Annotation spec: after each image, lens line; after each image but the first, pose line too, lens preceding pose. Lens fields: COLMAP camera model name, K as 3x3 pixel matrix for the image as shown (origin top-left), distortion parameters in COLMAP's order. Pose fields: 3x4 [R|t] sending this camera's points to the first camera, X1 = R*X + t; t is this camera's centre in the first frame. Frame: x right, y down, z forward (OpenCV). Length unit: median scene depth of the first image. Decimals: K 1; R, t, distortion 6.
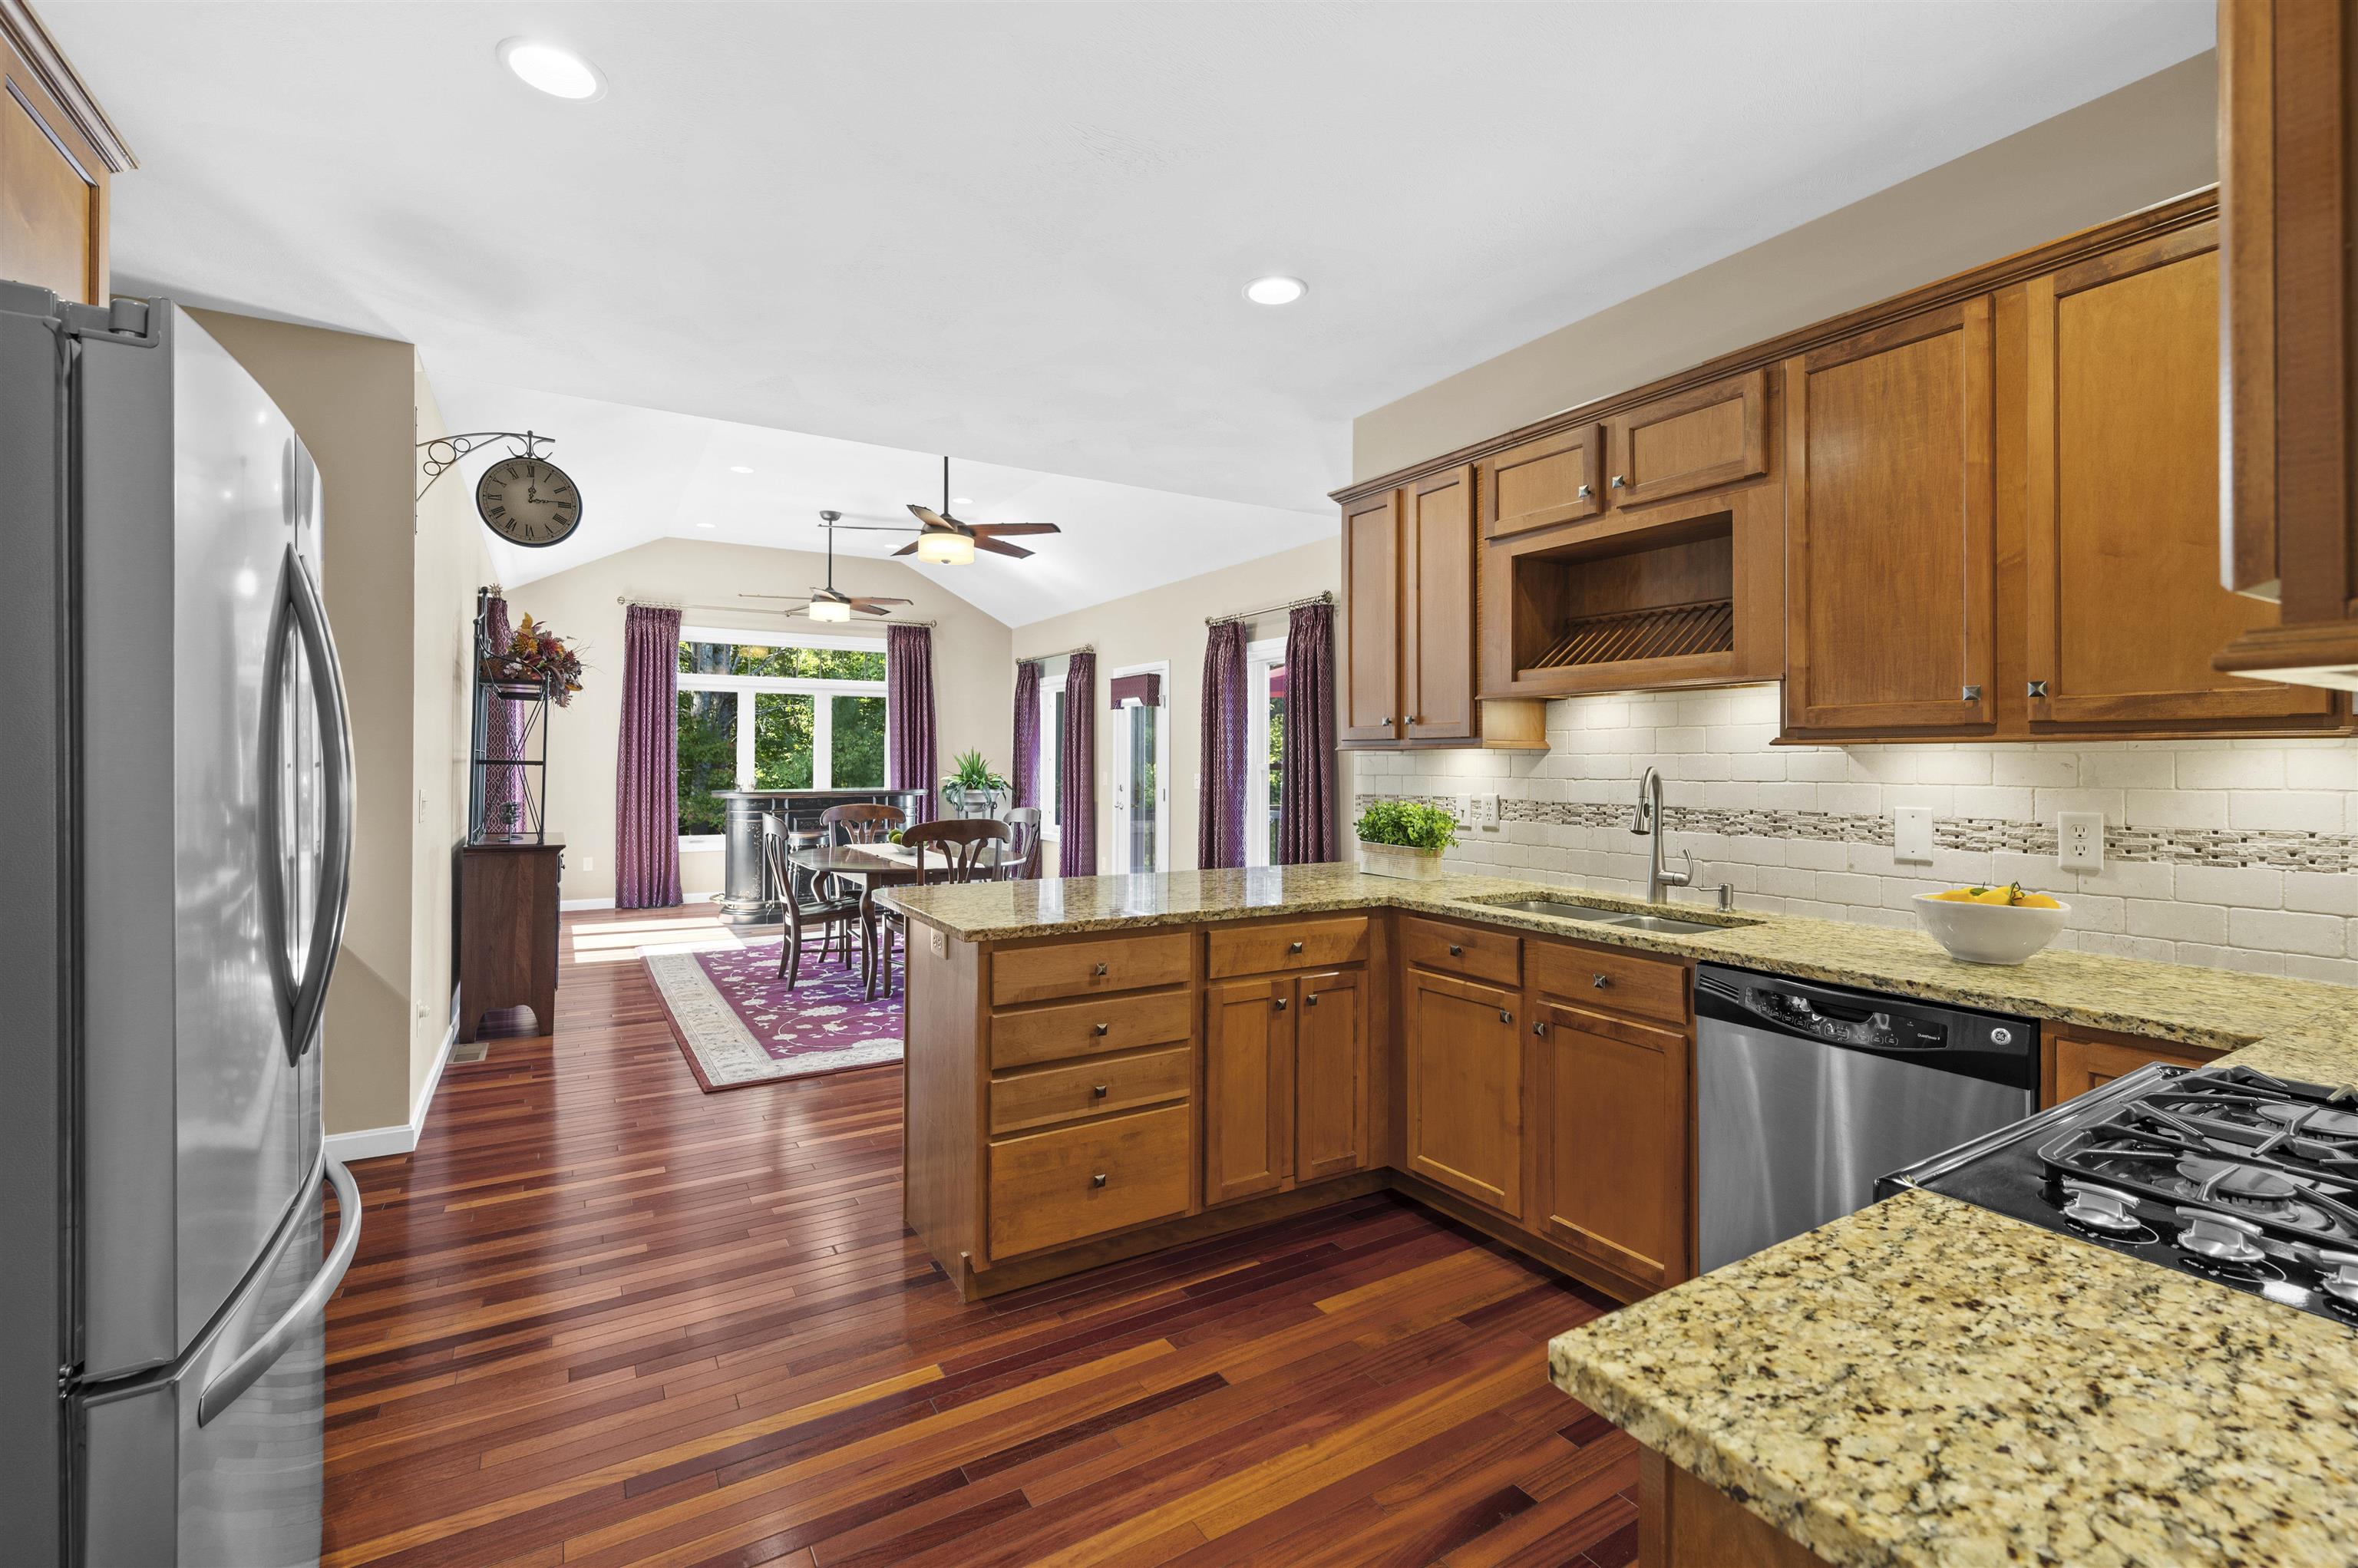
lens RADIAL K [[996.1, 0, 1177.0], [0, 996.1, 748.5], [0, 0, 1]] dist [-0.008523, 0.000681]
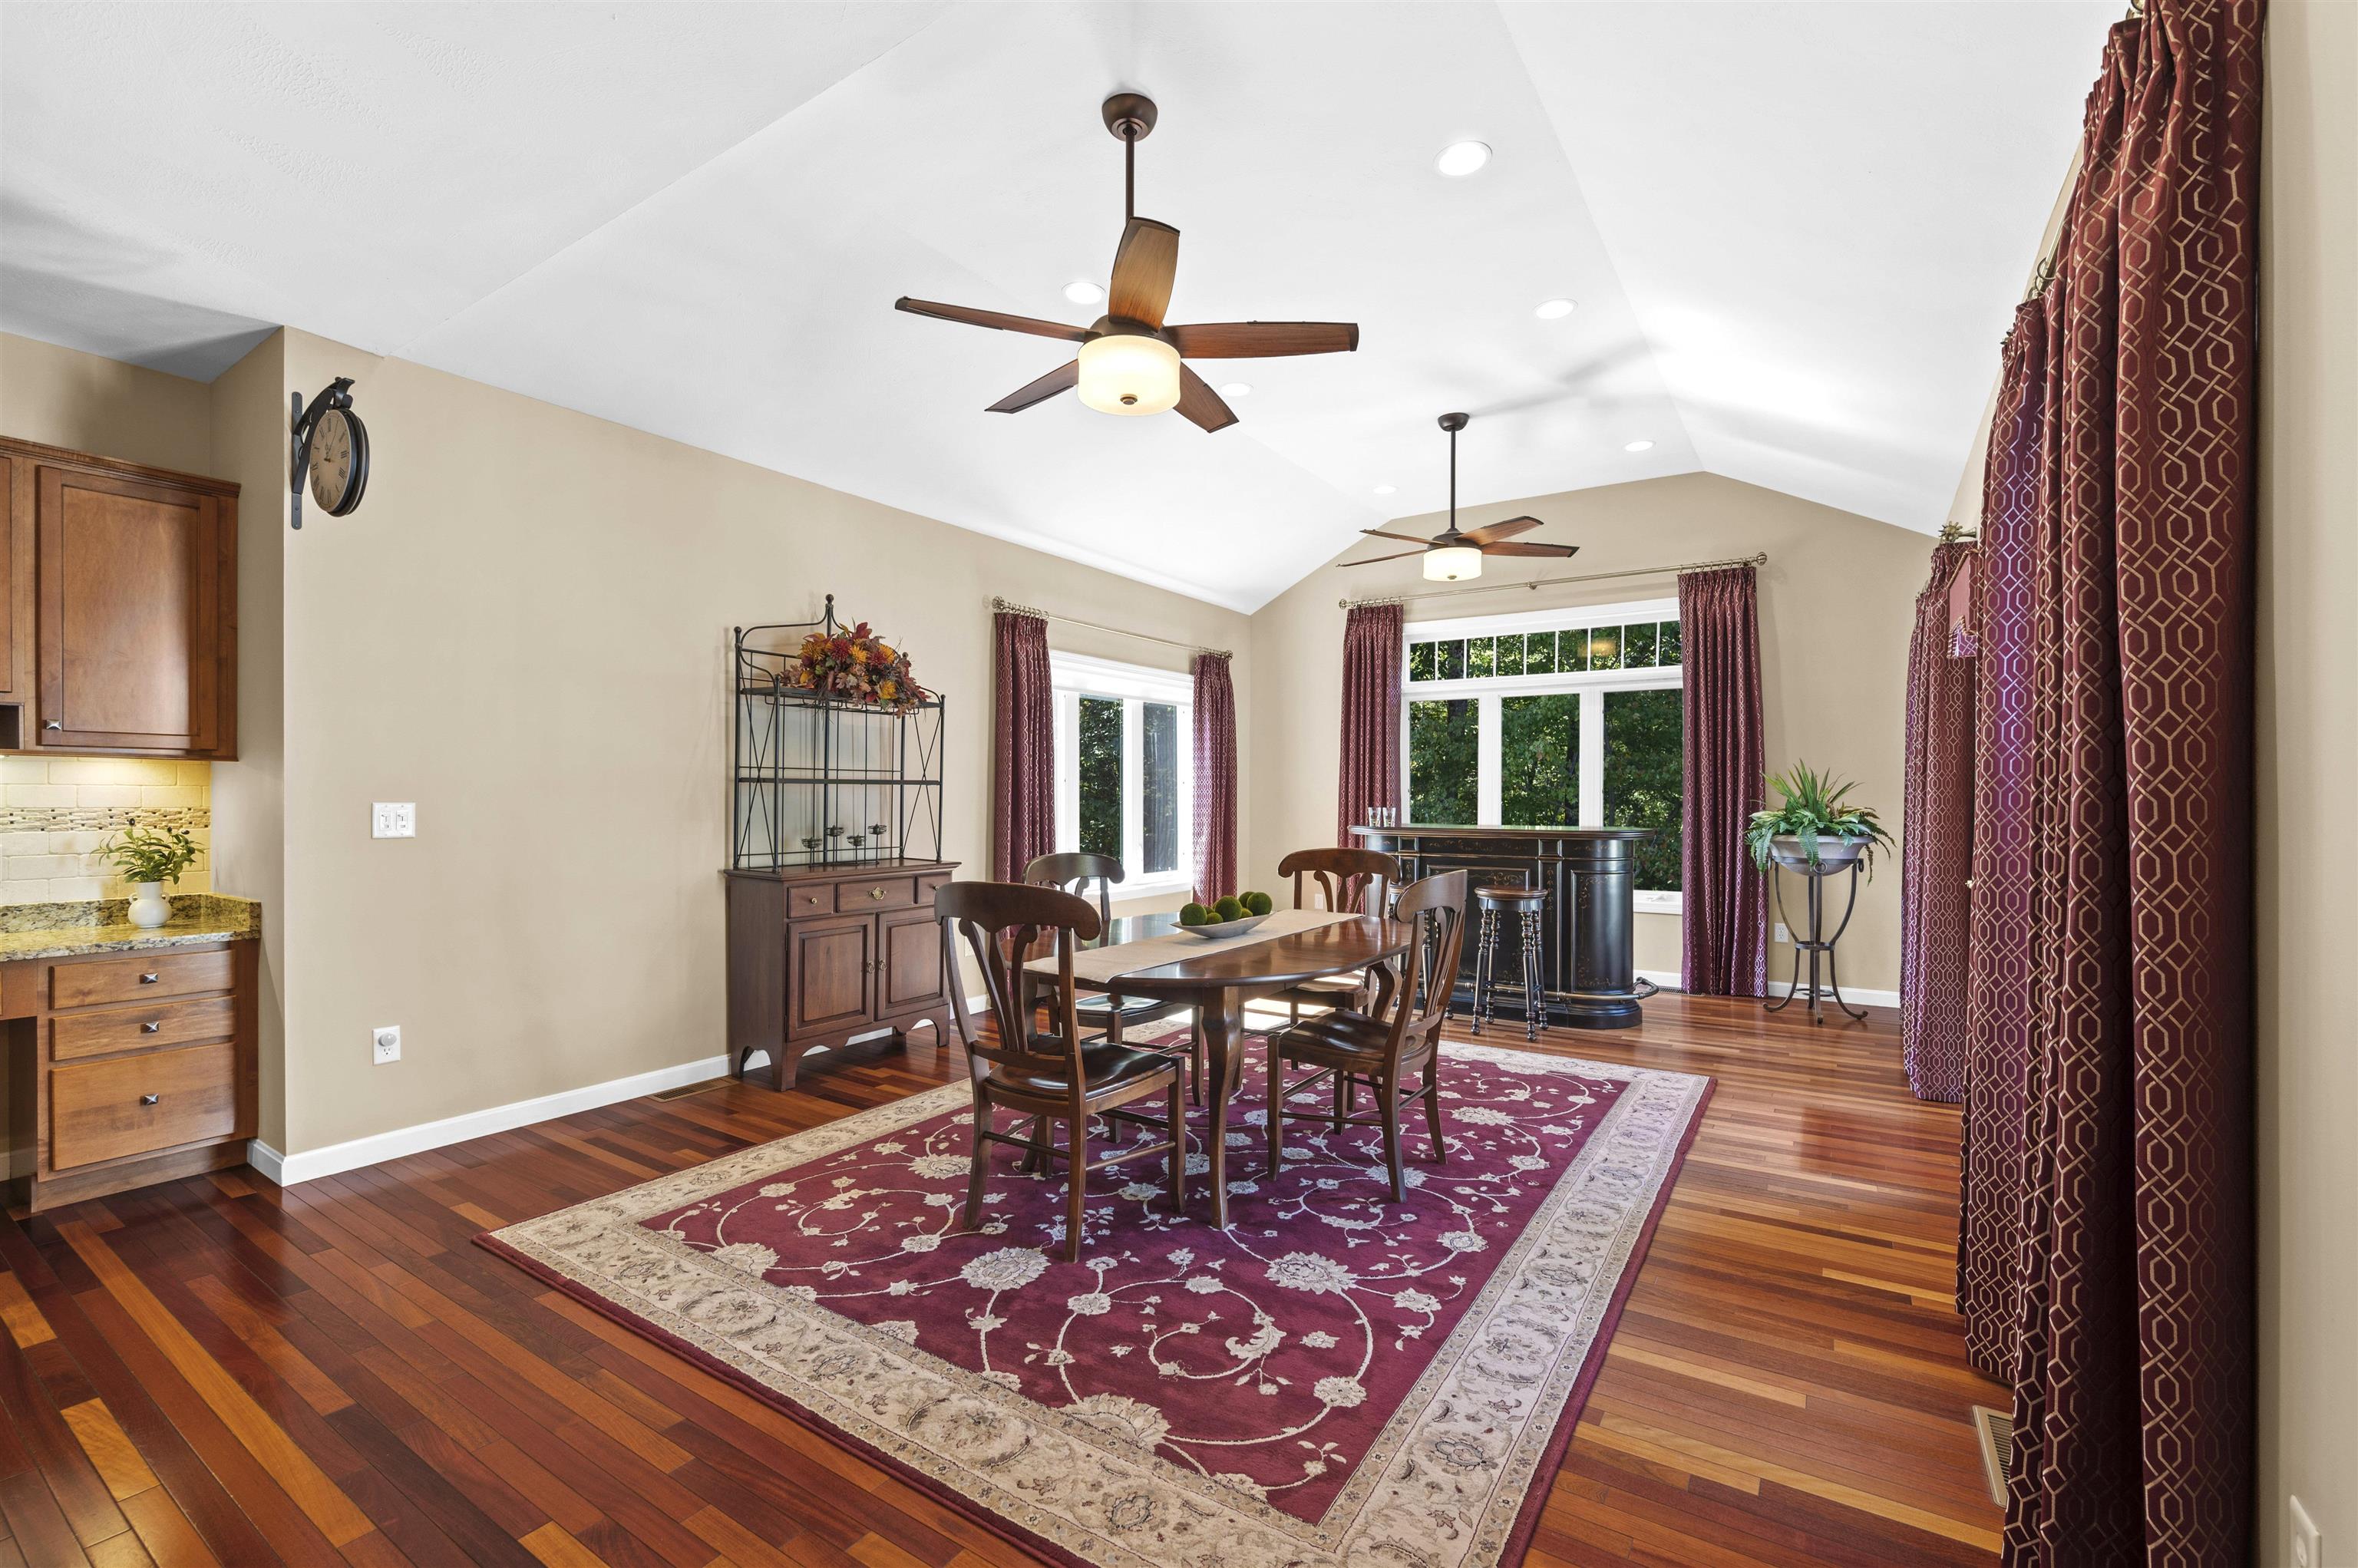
lens RADIAL K [[996.1, 0, 1175.6], [0, 996.1, 801.7], [0, 0, 1]] dist [-0.008523, 0.000681]
pose [[0.414352, 0.005410, -0.910101, 0.352075], [0.007563, 0.999927, 0.009387, 0.030917], [0.910085, -0.010772, 0.414281, 1.007117]]
